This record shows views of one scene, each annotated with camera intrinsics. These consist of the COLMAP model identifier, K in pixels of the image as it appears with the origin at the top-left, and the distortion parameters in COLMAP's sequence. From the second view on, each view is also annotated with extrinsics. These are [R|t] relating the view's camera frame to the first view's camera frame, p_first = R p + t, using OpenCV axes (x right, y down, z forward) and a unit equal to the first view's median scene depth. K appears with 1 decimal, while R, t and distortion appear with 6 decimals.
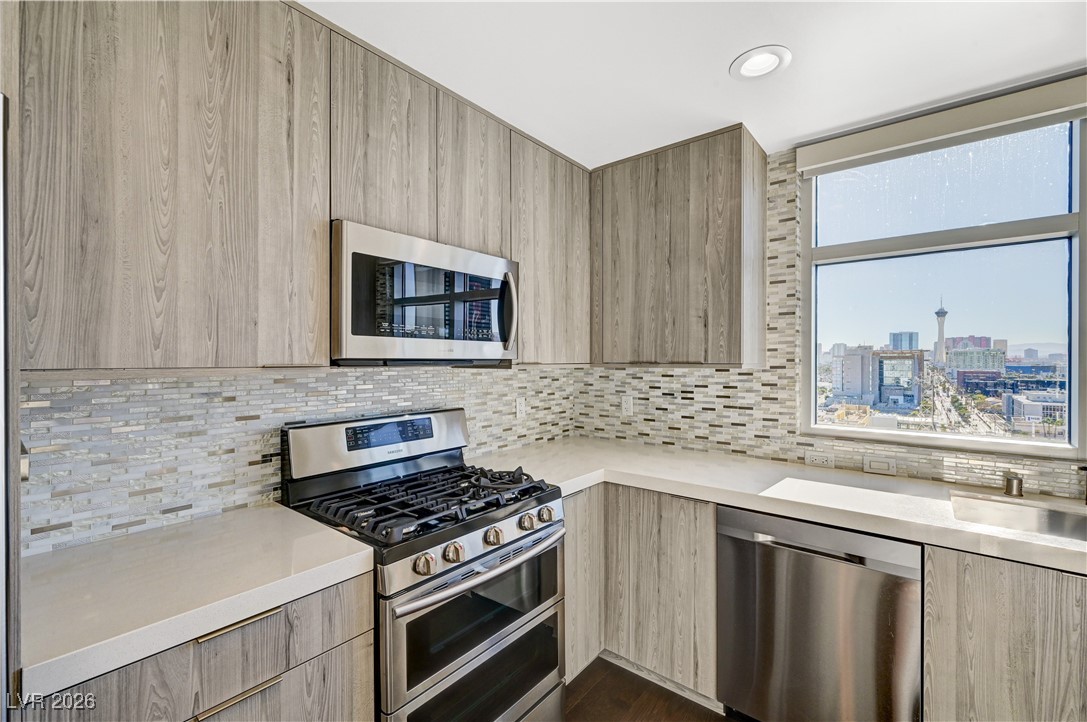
lens RADIAL K [[461.4, 0, 548.1], [0, 461.4, 361.2], [0, 0, 1]] dist [-0.001997, 0.000244]
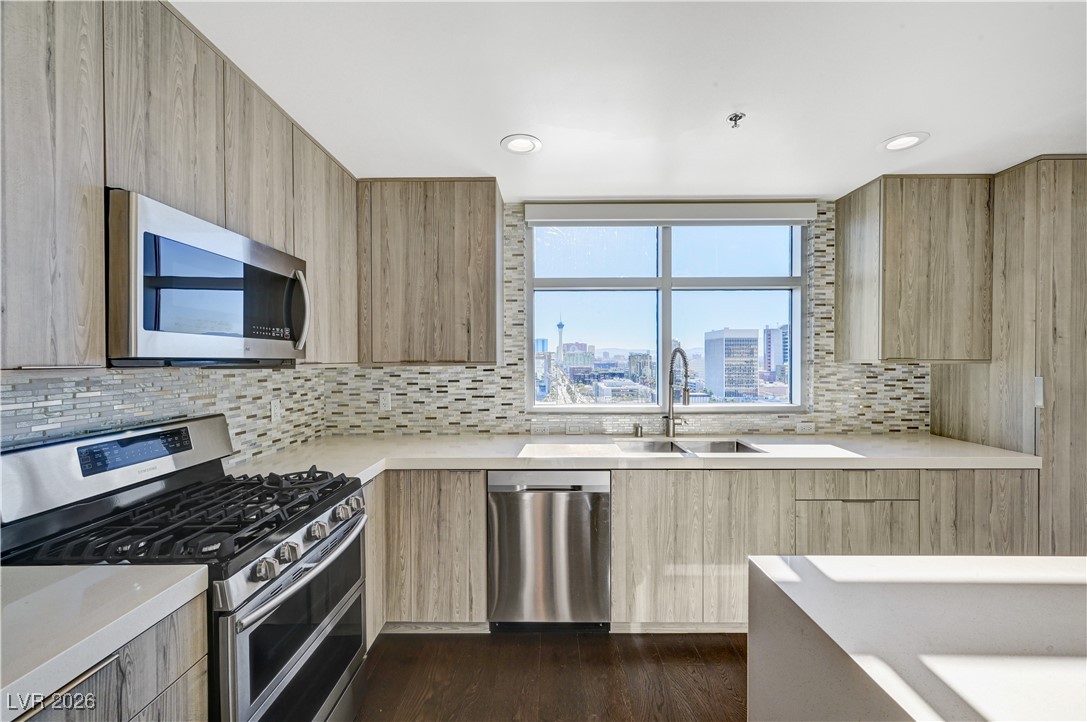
lens RADIAL K [[437.3, 0, 546.7], [0, 437.3, 361.9], [0, 0, 1]] dist [-0.000567, 0.000327]
pose [[0.781052, -0.006721, 0.624430, -0.236903], [0.006067, 0.999977, 0.003174, 0.002598], [-0.624437, 0.001309, 0.781074, -0.057022]]
